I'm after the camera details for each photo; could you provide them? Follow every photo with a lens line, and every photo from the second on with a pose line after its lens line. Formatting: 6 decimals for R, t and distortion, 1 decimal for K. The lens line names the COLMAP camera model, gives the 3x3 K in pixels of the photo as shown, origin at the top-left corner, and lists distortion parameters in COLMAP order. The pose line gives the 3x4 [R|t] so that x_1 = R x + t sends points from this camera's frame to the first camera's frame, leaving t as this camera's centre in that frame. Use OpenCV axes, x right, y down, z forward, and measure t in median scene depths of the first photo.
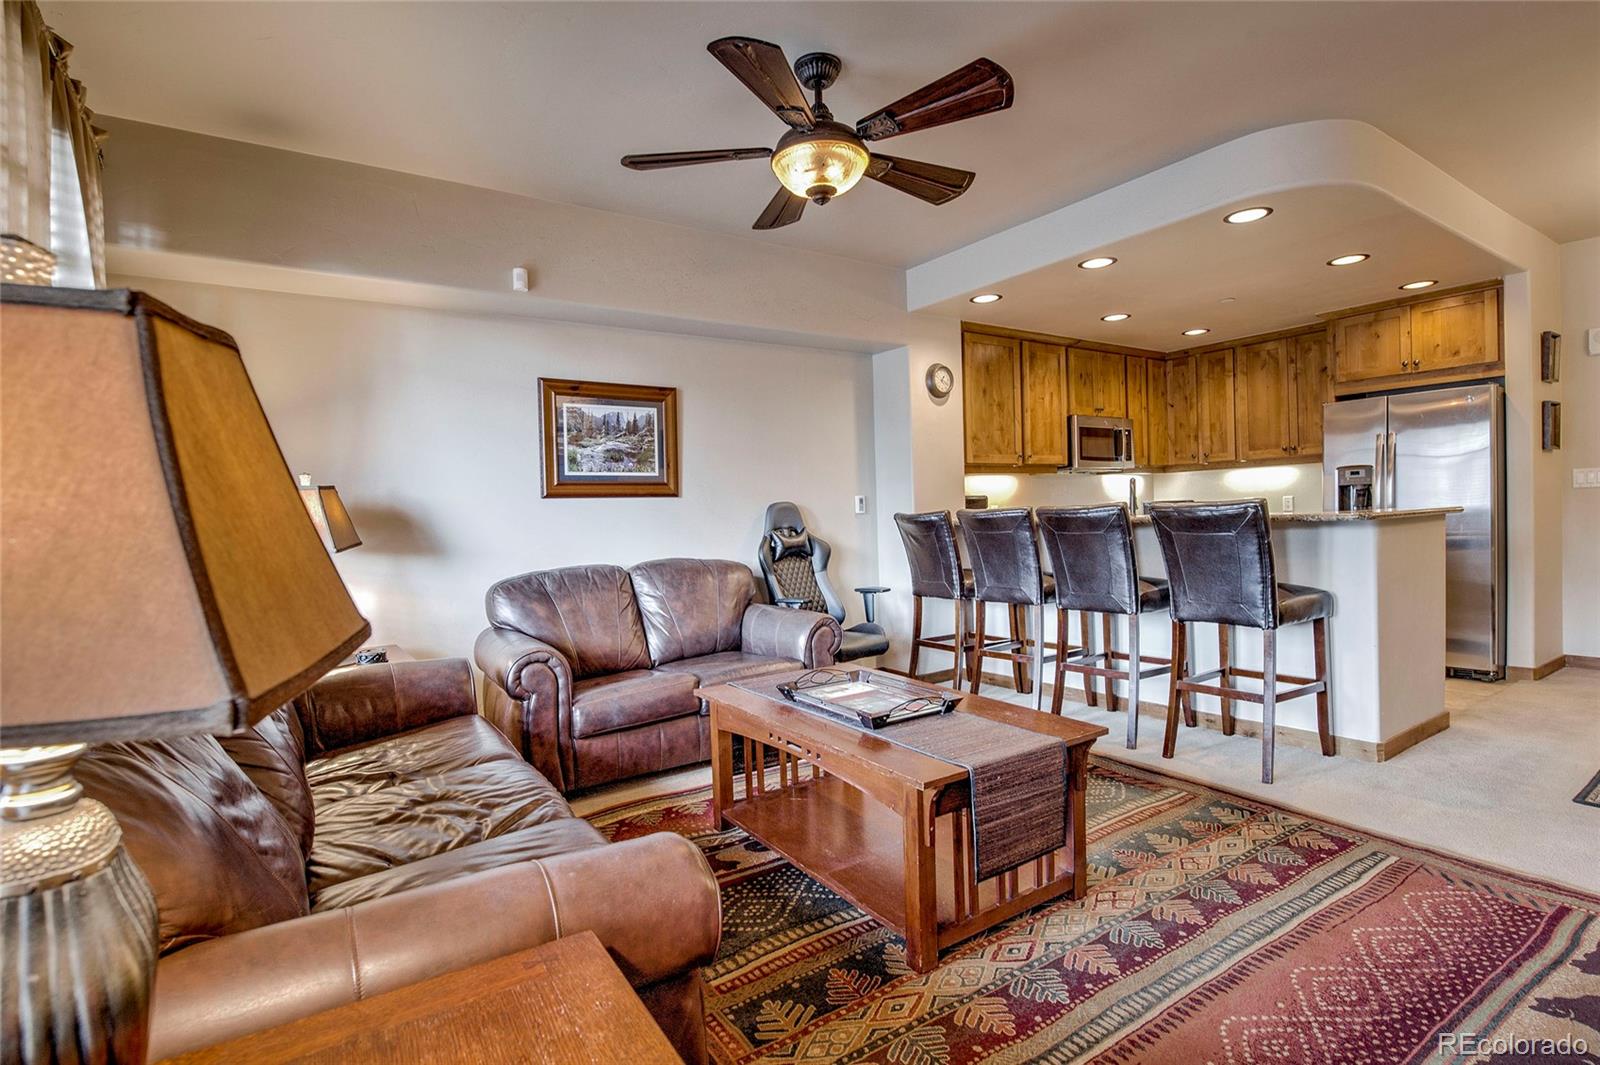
lens RADIAL K [[771.8, 0, 798.7], [0, 771.8, 532.9], [0, 0, 1]] dist [-0.011086, -0.000749]
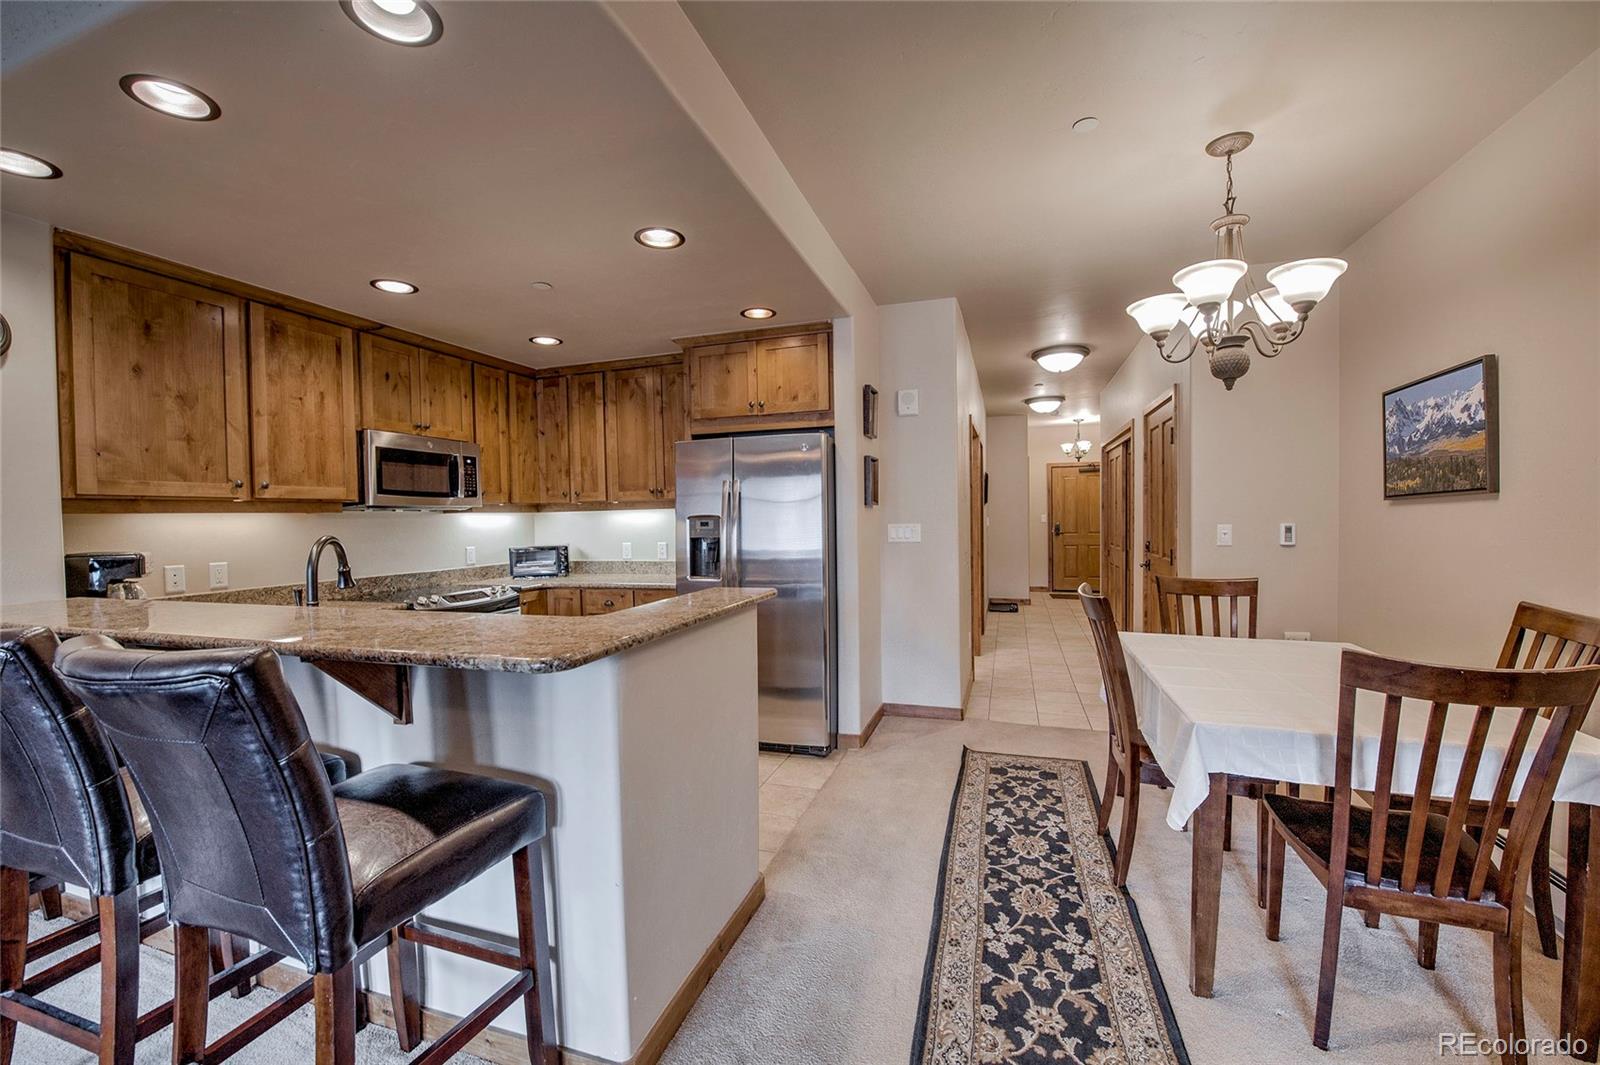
lens RADIAL K [[640.6, 0, 794.3], [0, 640.6, 535.0], [0, 0, 1]] dist [-0.011730, -0.004752]
pose [[0.797936, 0.002965, 0.602735, 0.354753], [0.007407, 0.999864, -0.014724, -0.052000], [-0.602696, 0.016213, 0.797806, 0.348024]]
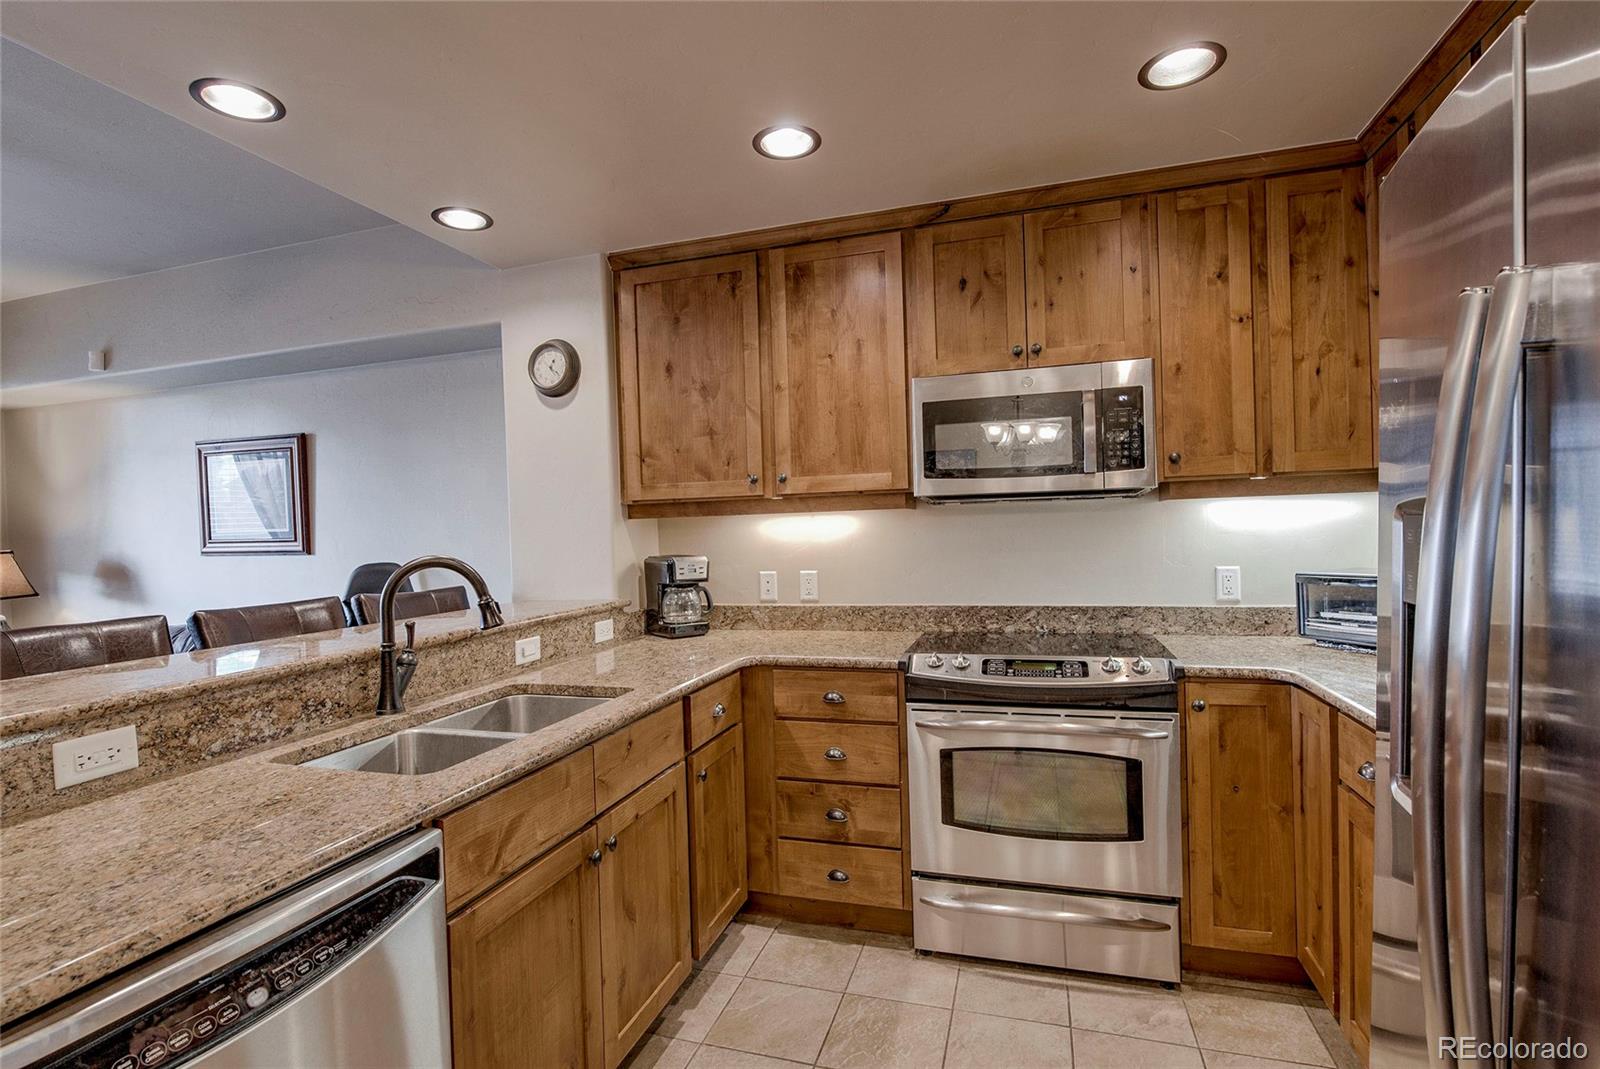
lens RADIAL K [[754.2, 0, 799.5], [0, 754.2, 536.4], [0, 0, 1]] dist [-0.013686, -0.000906]
pose [[0.623564, 0.024478, -0.781389, 0.732340], [-0.013383, 0.999697, 0.020636, -0.077437], [0.781658, -0.002411, 0.623703, 0.750629]]
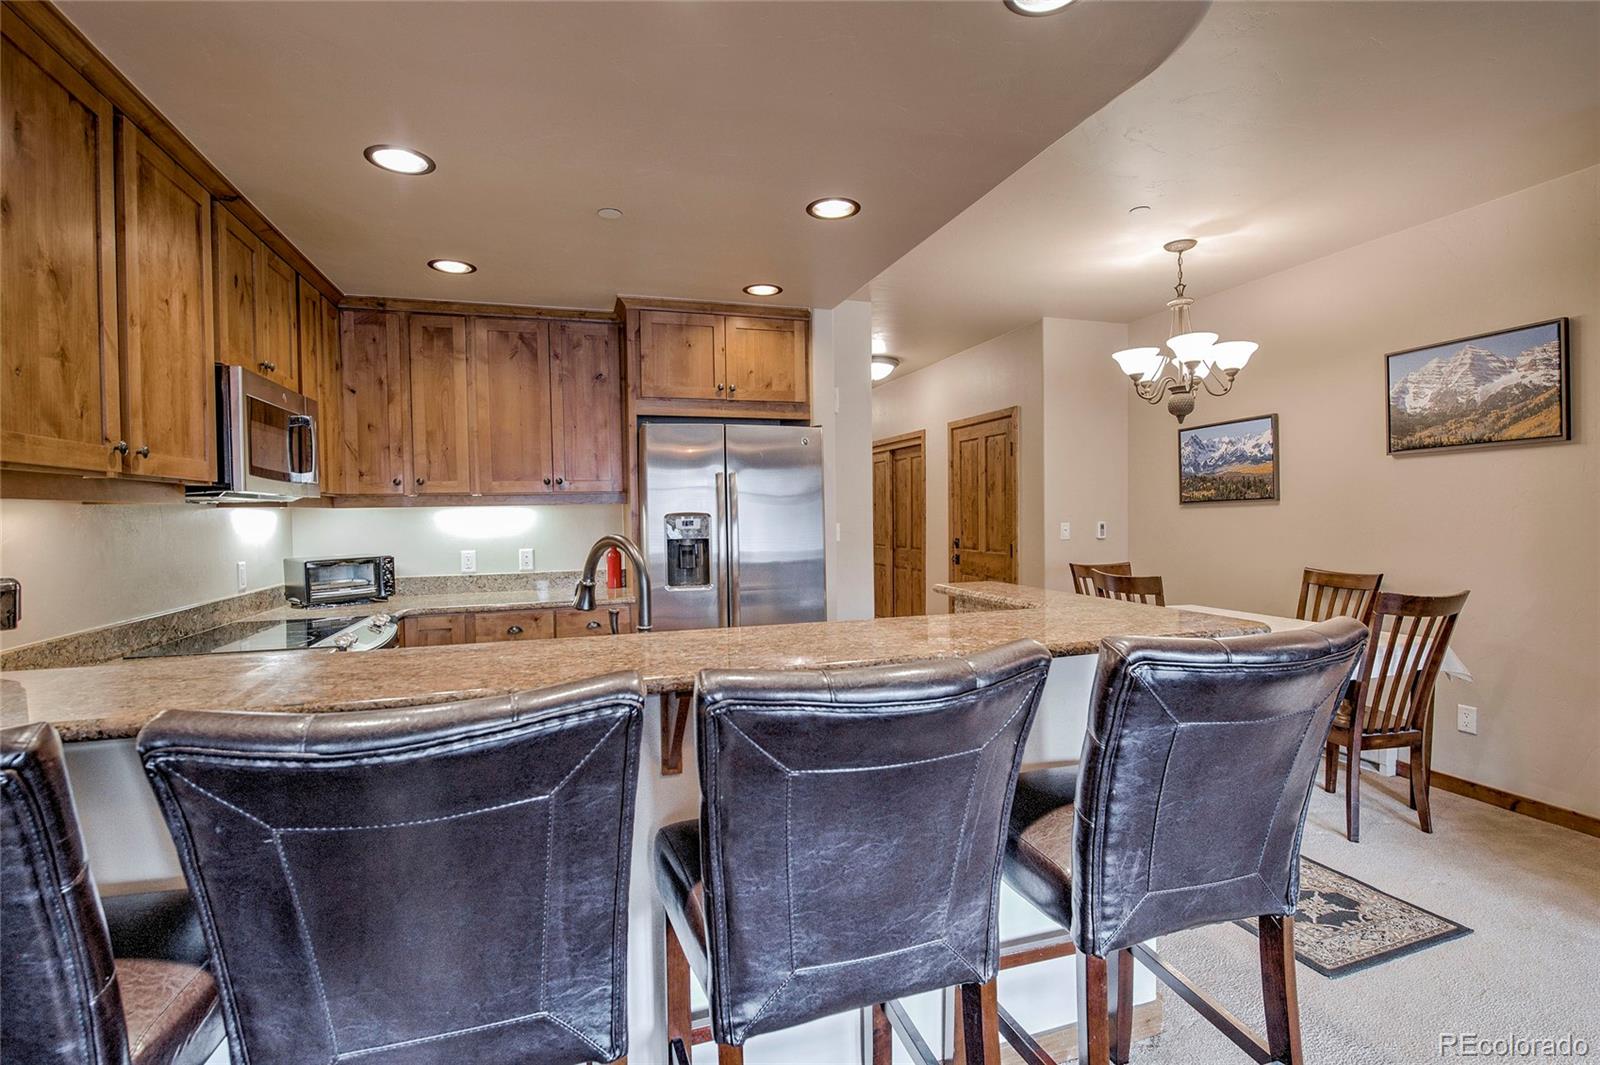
lens RADIAL K [[745.0, 0, 792.3], [0, 745.0, 531.1], [0, 0, 1]] dist [-0.008740, -0.000406]
pose [[0.299292, 0.006504, 0.954140, 0.073115], [0.029686, 0.999429, -0.016125, -0.053417], [-0.953700, 0.033151, 0.298928, 0.661432]]
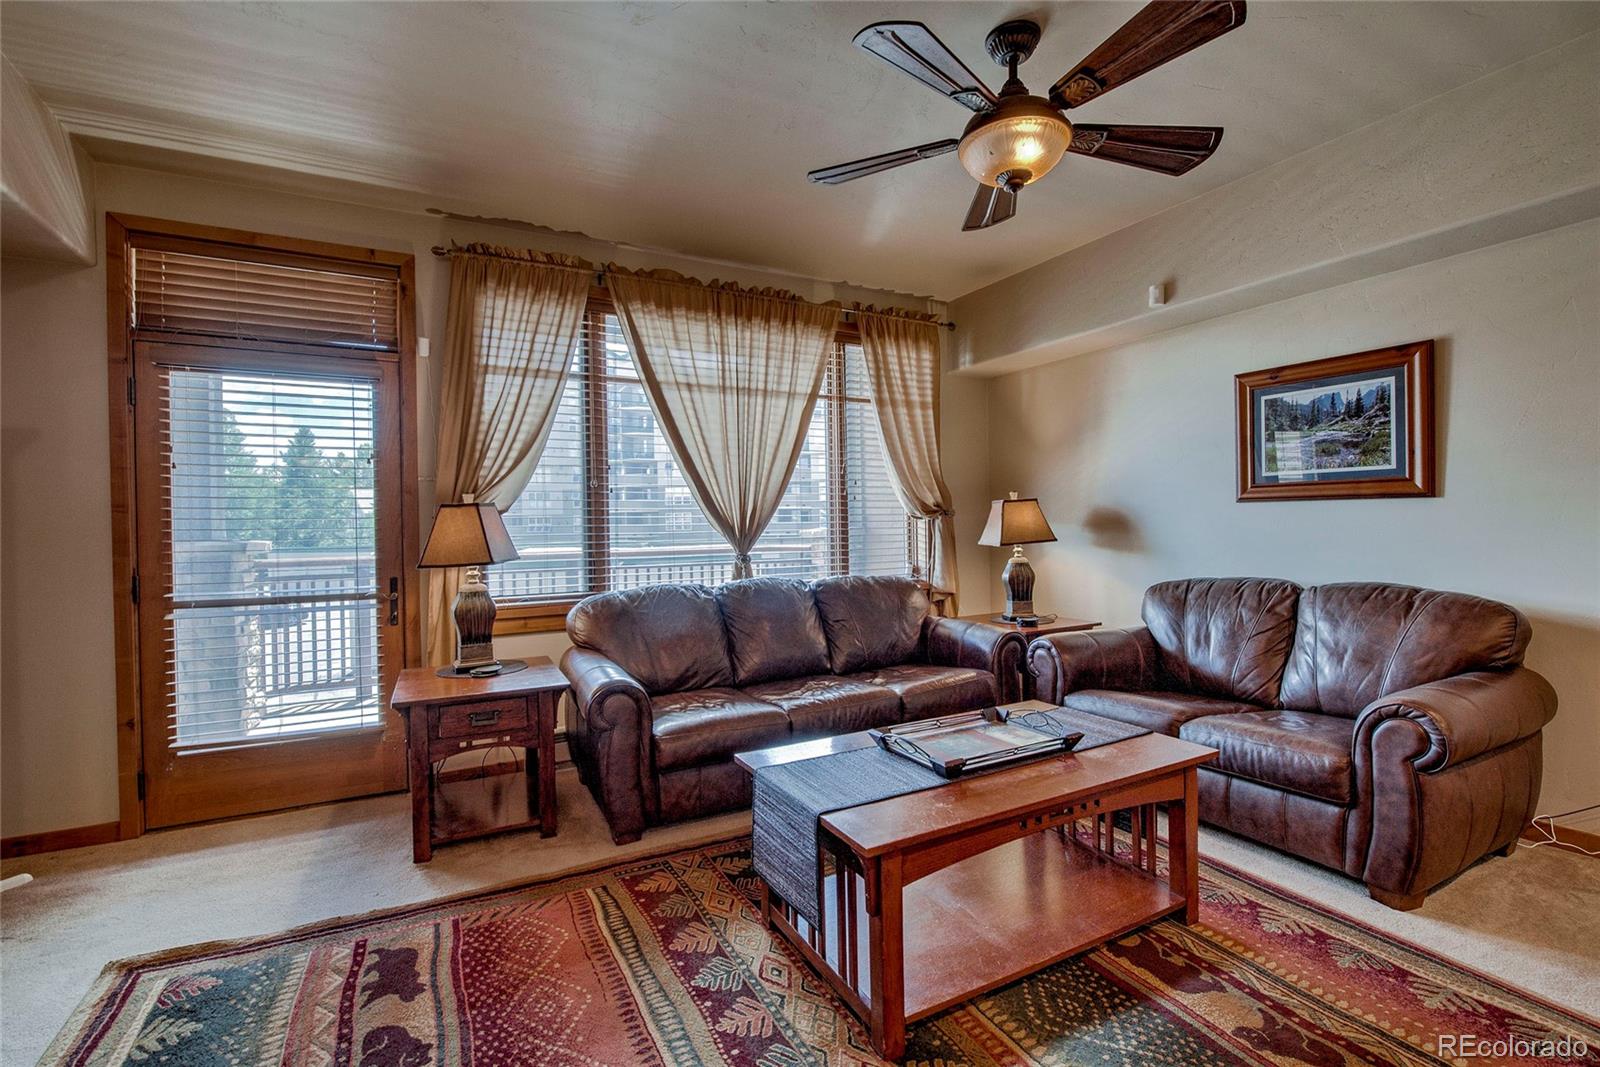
lens RADIAL K [[714.3, 0, 797.8], [0, 714.3, 535.3], [0, 0, 1]] dist [-0.013214, -0.001368]
pose [[-0.097986, 0.047158, -0.994070, 0.441932], [-0.007732, 0.998810, 0.048145, -0.031812], [0.995158, 0.012404, -0.097505, 0.411679]]
